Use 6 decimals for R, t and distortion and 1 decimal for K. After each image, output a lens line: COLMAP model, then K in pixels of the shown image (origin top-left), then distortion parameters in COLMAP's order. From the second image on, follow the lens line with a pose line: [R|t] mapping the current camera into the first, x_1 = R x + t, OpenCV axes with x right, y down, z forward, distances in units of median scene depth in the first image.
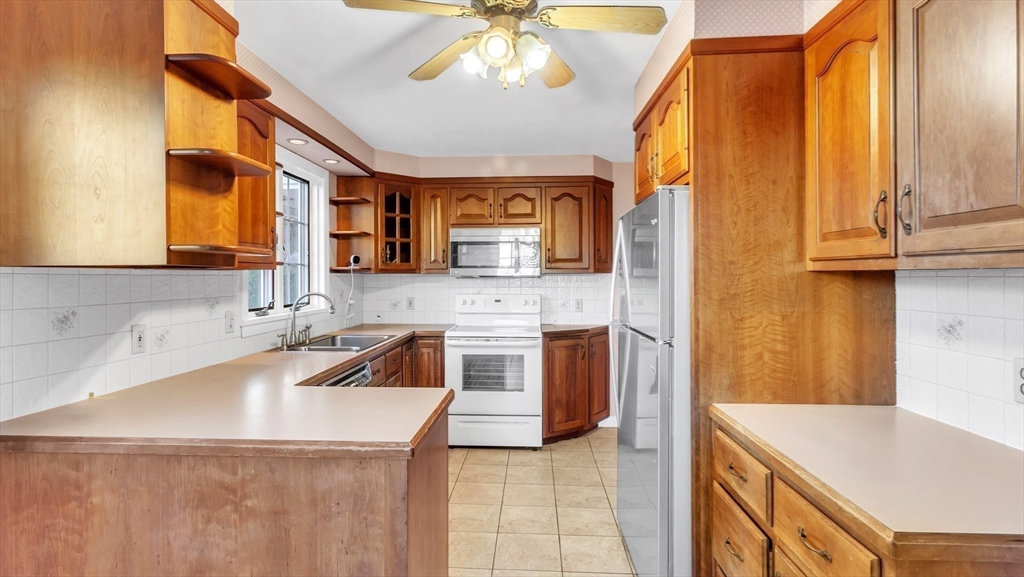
lens RADIAL K [[502.2, 0, 510.8], [0, 502.2, 277.0], [0, 0, 1]] dist [0.001410, 0.000382]
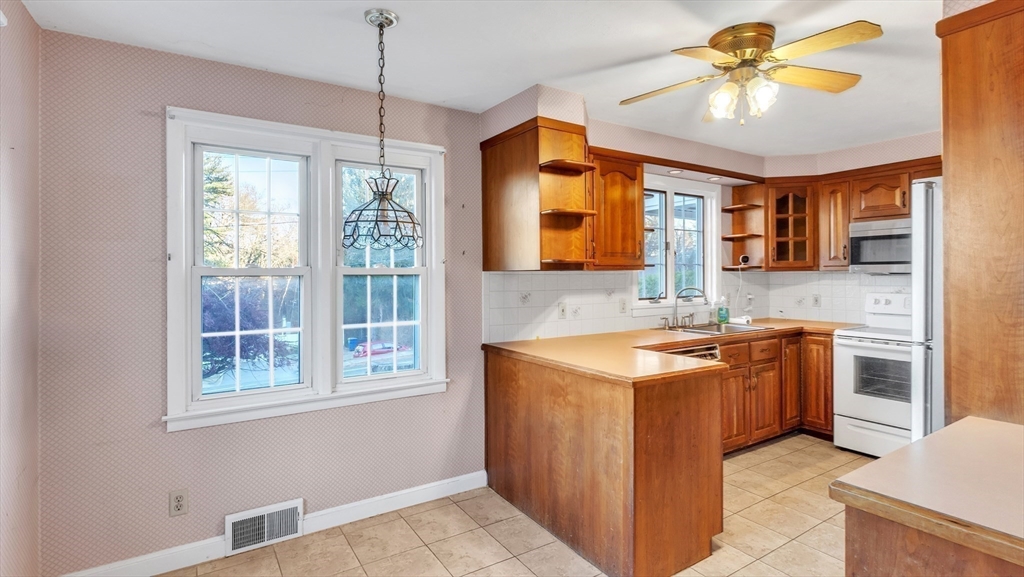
lens RADIAL K [[502.2, 0, 510.8], [0, 502.2, 277.0], [0, 0, 1]] dist [0.001410, 0.000382]
pose [[0.584331, 0.001748, -0.811514, 0.299753], [0.004106, 0.999979, 0.005111, -0.002372], [0.811505, -0.006319, 0.584311, -0.089550]]
